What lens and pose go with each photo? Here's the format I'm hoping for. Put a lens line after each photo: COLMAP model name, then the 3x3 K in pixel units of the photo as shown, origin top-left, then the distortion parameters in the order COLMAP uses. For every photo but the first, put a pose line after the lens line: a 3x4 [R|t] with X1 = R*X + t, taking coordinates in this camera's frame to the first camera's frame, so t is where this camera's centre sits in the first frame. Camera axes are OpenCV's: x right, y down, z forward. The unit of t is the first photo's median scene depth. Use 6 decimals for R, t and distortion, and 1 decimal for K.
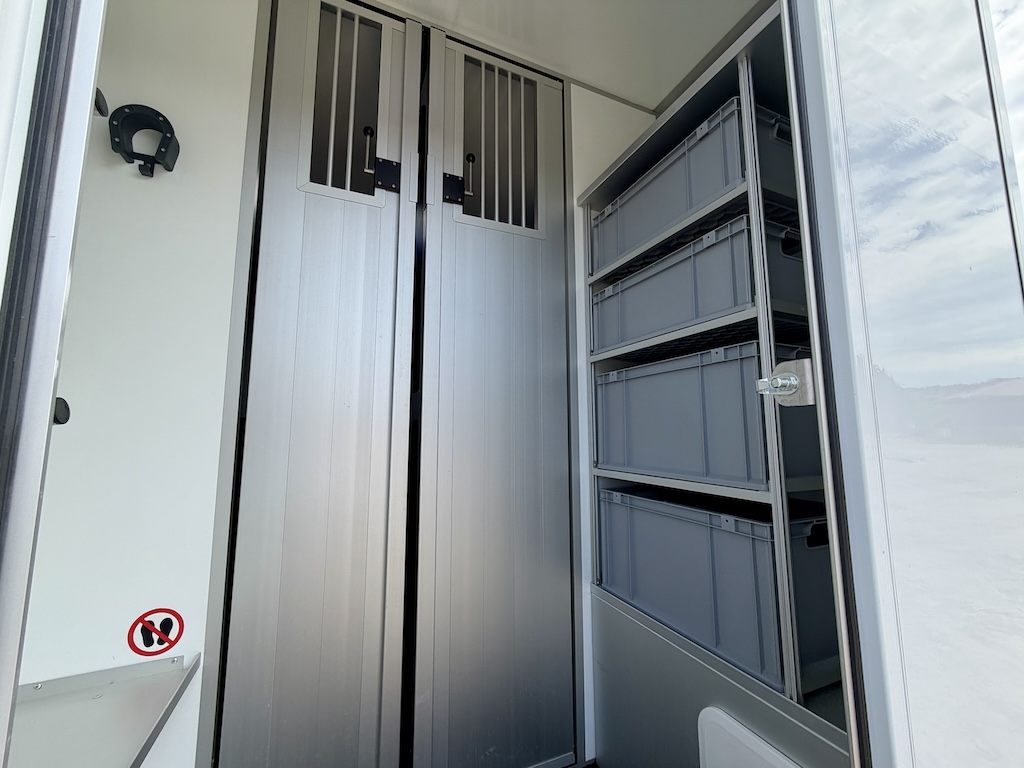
lens RADIAL K [[406.8, 0, 512.0], [0, 406.8, 384.0], [0, 0, 1]] dist [0.000458, -0.000274]
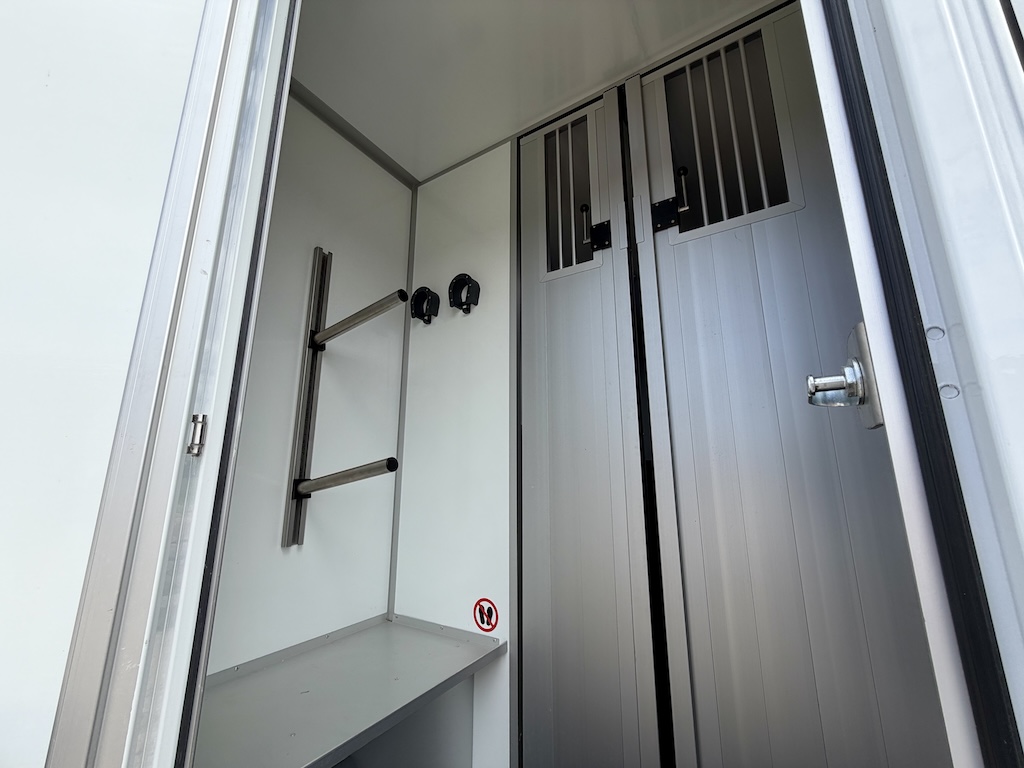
lens RADIAL K [[406.8, 0, 512.0], [0, 406.8, 384.0], [0, 0, 1]] dist [0.000458, -0.000274]
pose [[0.577109, -0.178993, -0.796810, 0.357796], [0.105105, 0.983850, -0.144885, 0.012040], [0.809875, -0.000134, 0.586602, 0.161863]]
